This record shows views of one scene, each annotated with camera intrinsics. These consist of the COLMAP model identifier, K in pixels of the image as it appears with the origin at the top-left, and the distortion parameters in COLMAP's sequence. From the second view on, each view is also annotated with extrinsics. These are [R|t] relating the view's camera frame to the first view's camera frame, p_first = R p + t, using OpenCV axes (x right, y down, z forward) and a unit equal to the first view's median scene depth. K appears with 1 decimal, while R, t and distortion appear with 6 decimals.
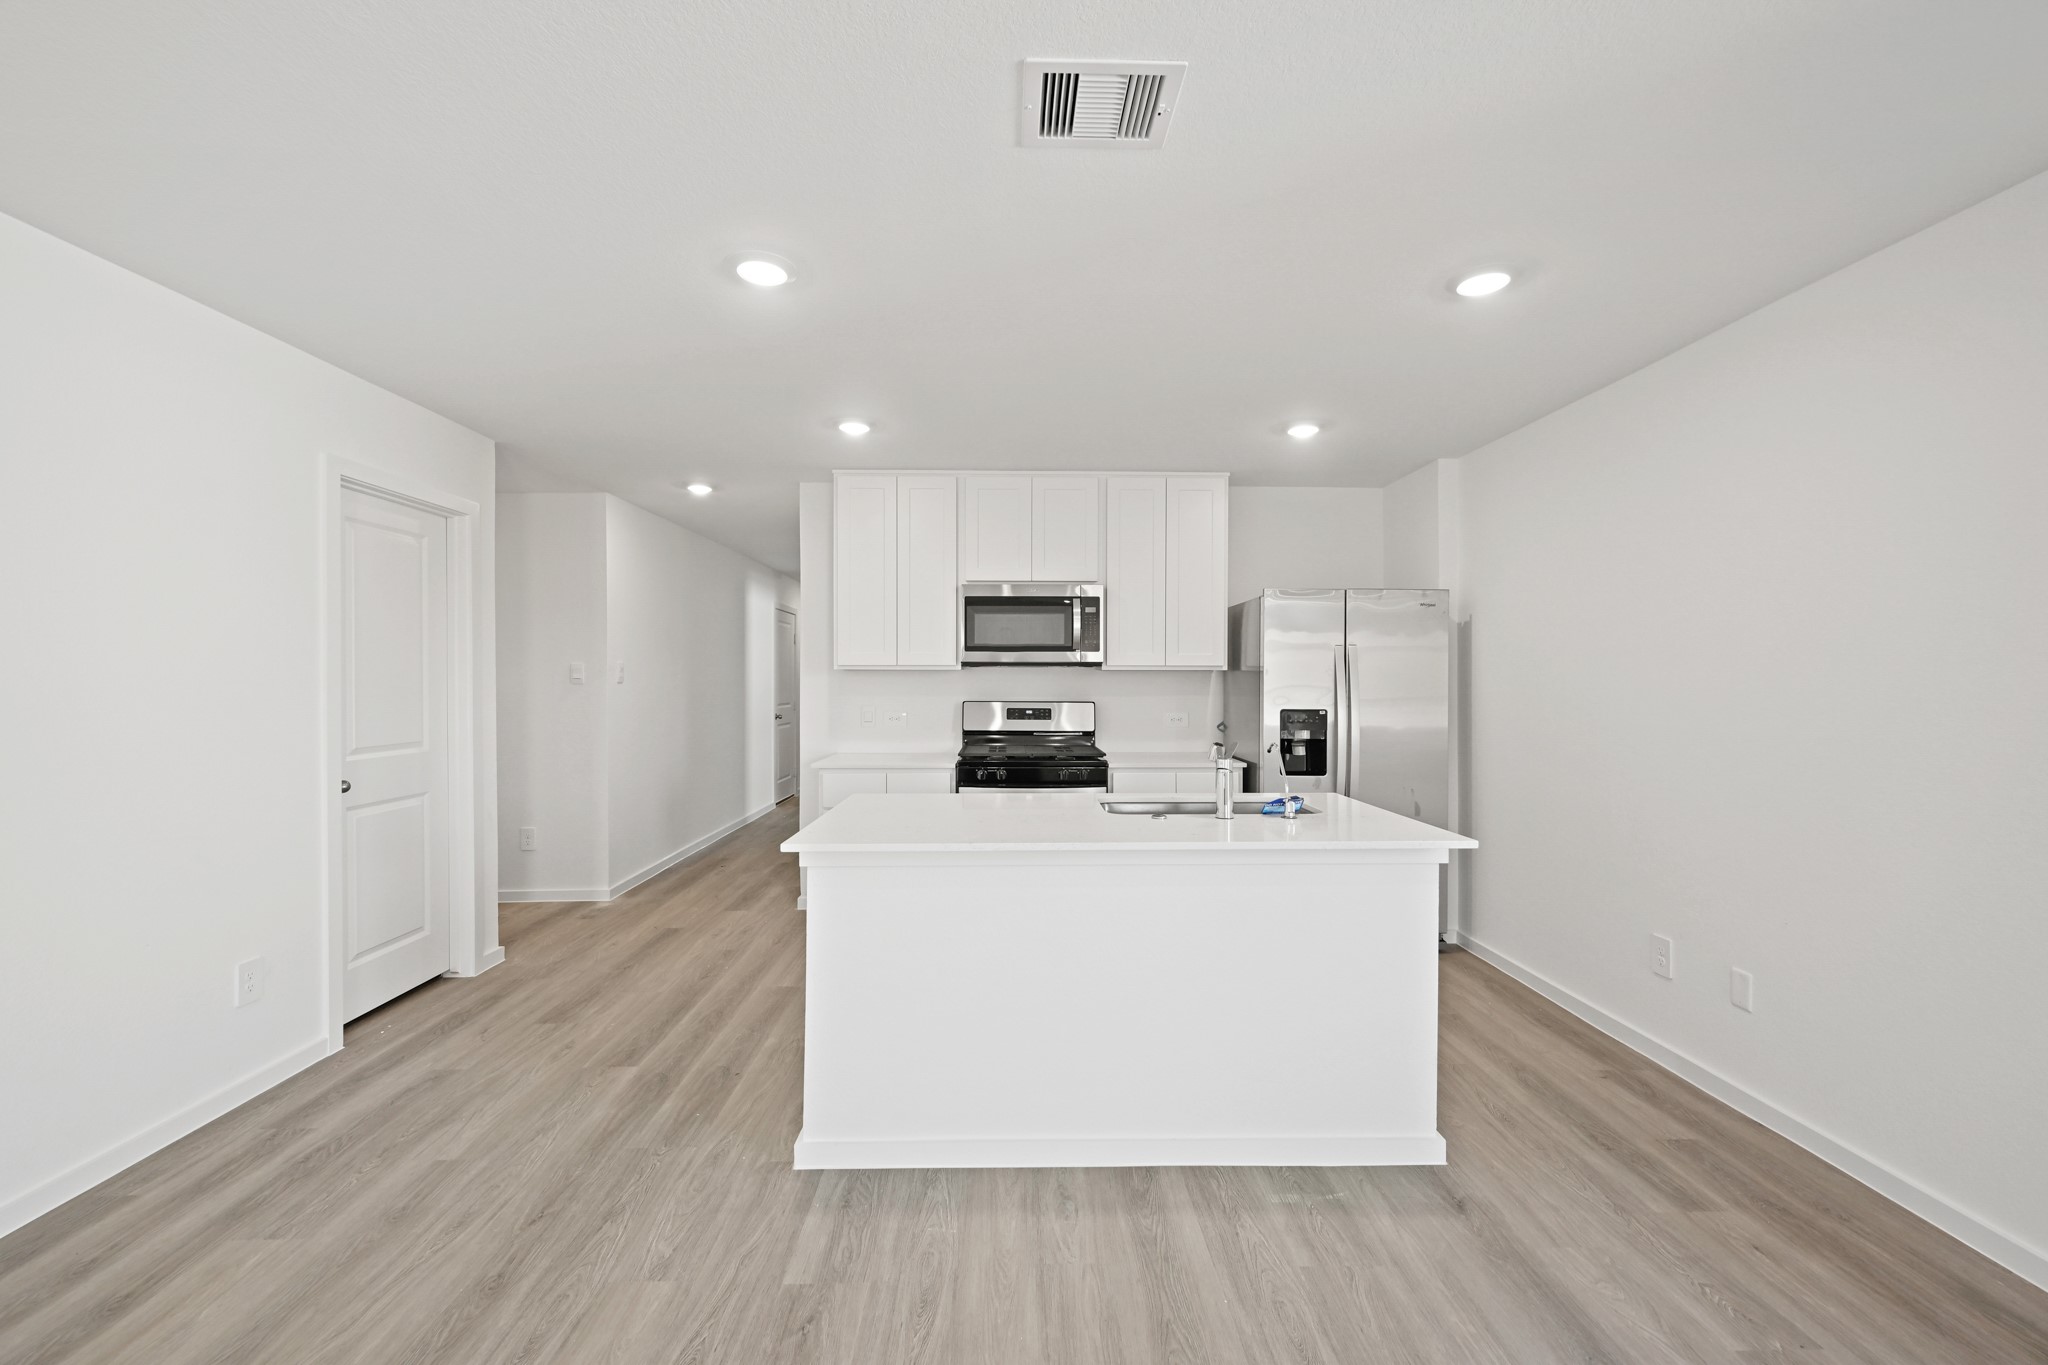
lens RADIAL K [[810.4, 0, 1025.6], [0, 810.4, 686.1], [0, 0, 1]] dist [0.000810, 0.000111]
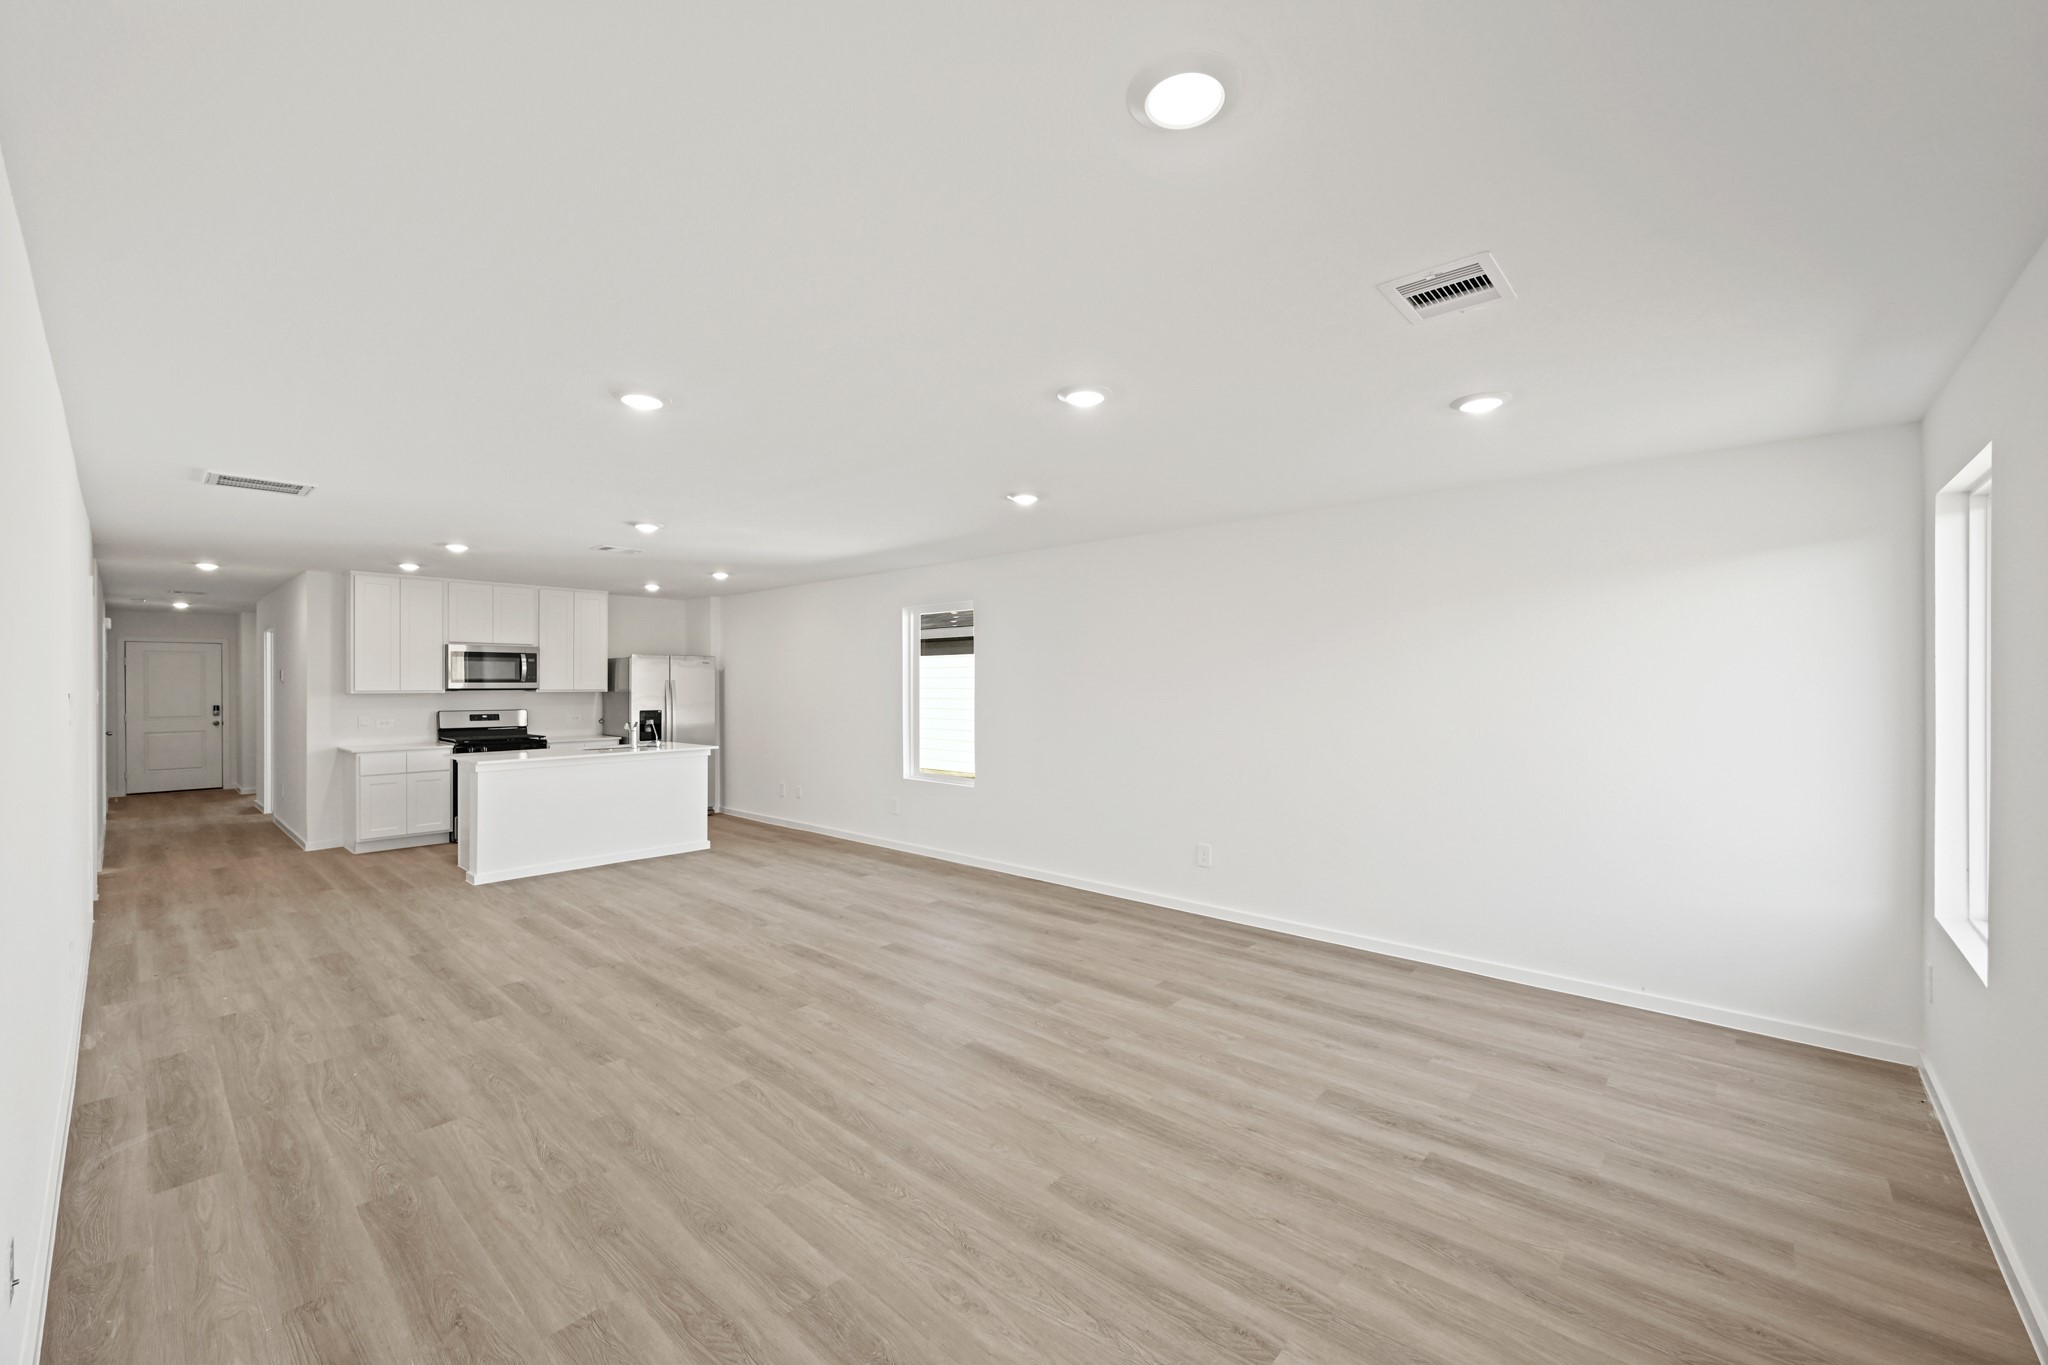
lens RADIAL K [[810.4, 0, 1025.6], [0, 810.4, 686.1], [0, 0, 1]] dist [0.000810, 0.000111]
pose [[0.699580, -0.006975, 0.714521, -0.456048], [0.018830, 0.999785, -0.008677, 0.004216], [-0.714306, 0.019525, 0.699561, -1.116247]]
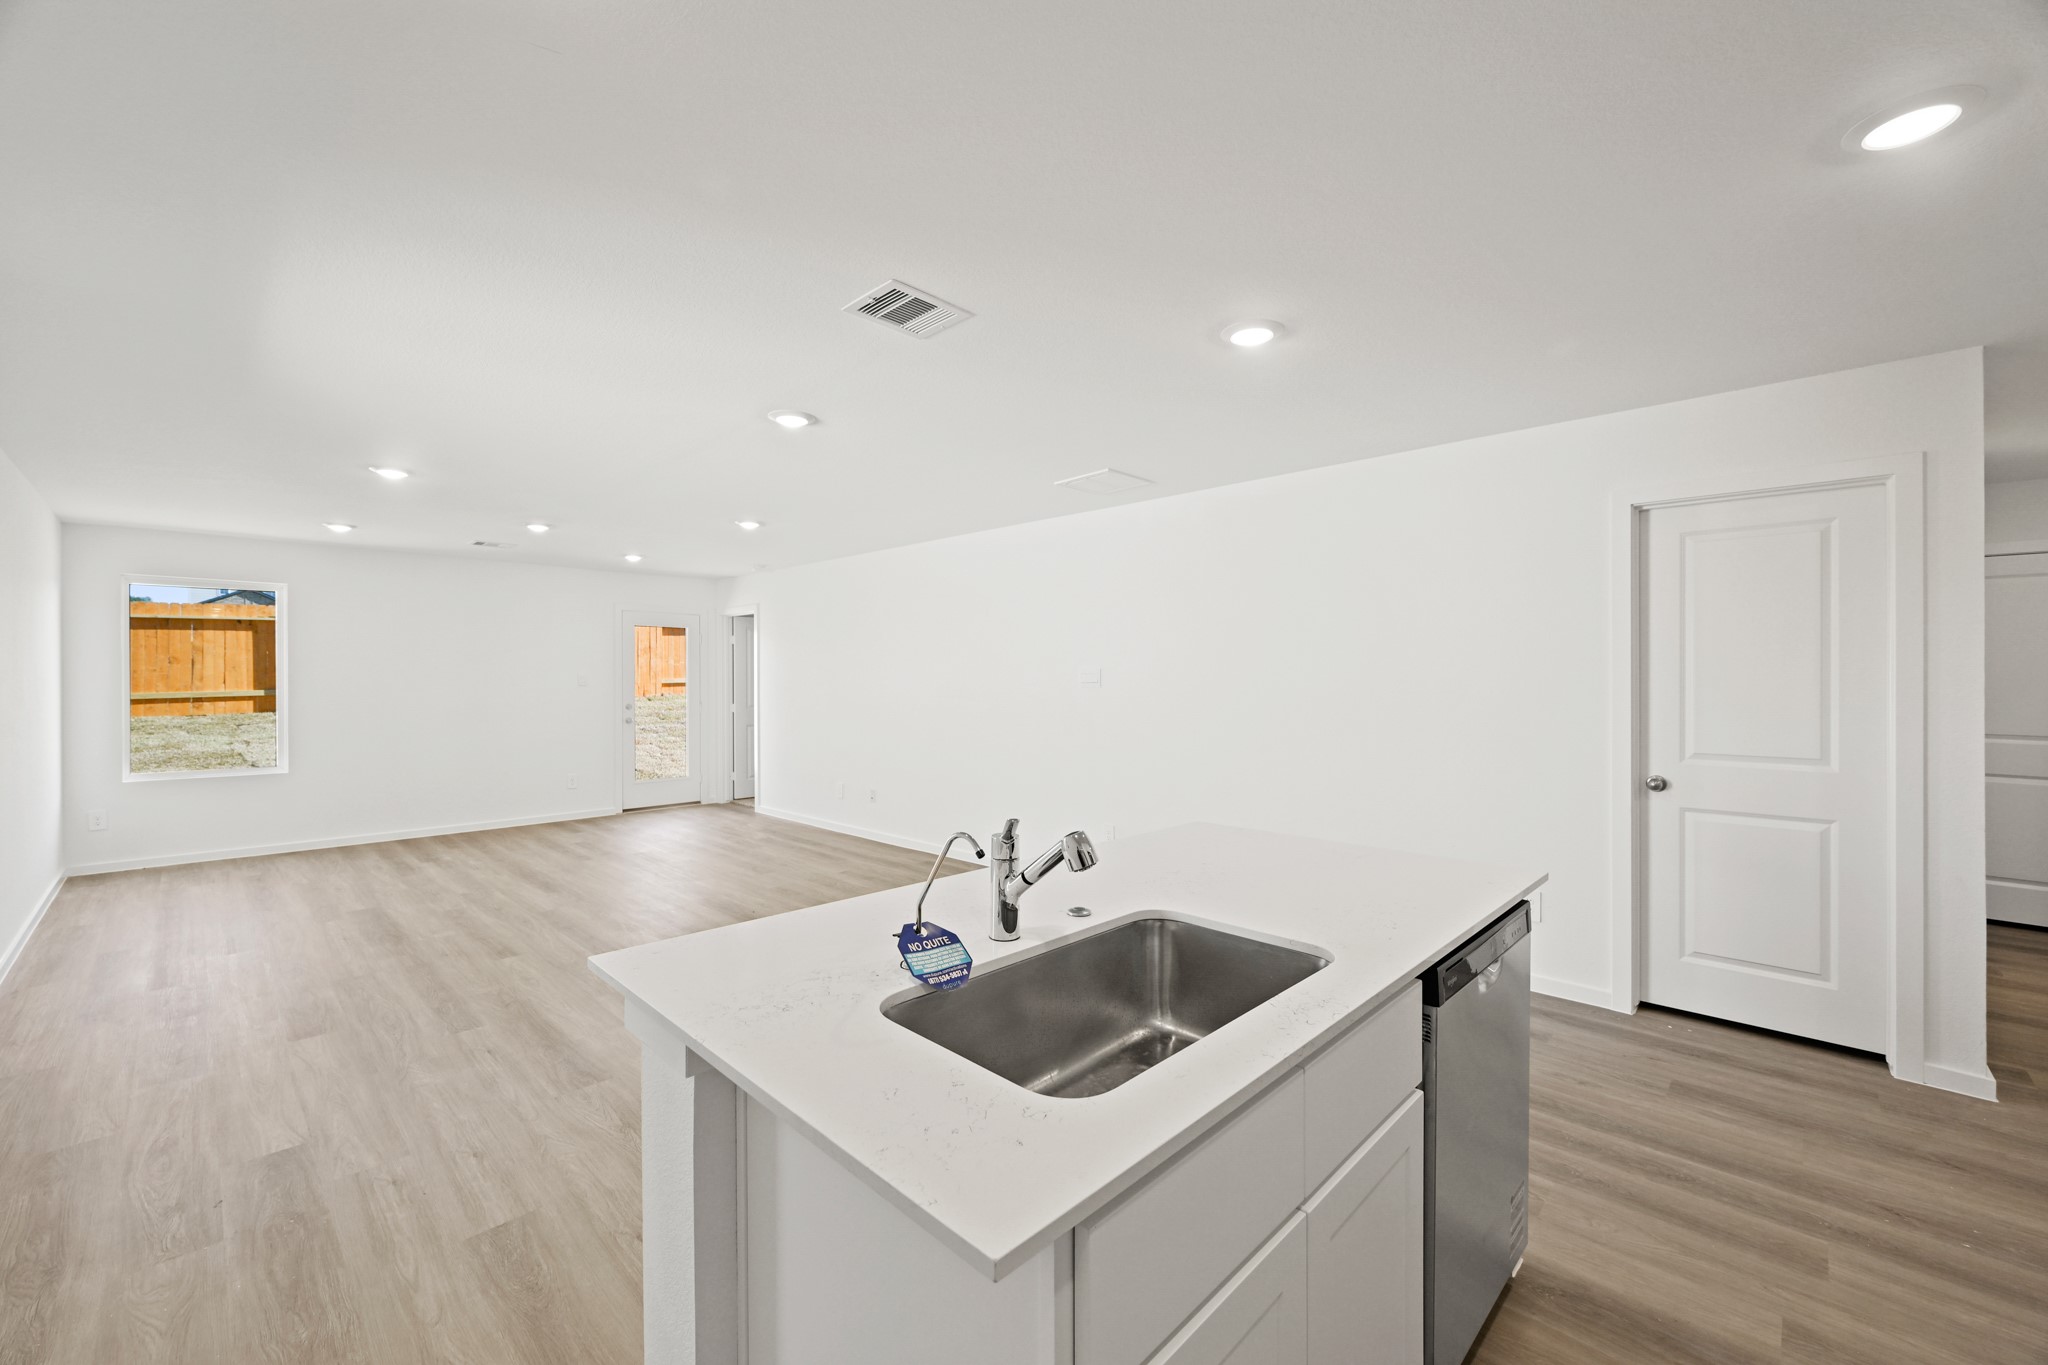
lens RADIAL K [[810.4, 0, 1025.6], [0, 810.4, 686.1], [0, 0, 1]] dist [0.000810, 0.000111]
pose [[-0.719721, 0.000798, -0.694263, 2.128461], [-0.008522, 0.999914, 0.009984, -0.031763], [0.694211, 0.013103, -0.719652, 4.911451]]
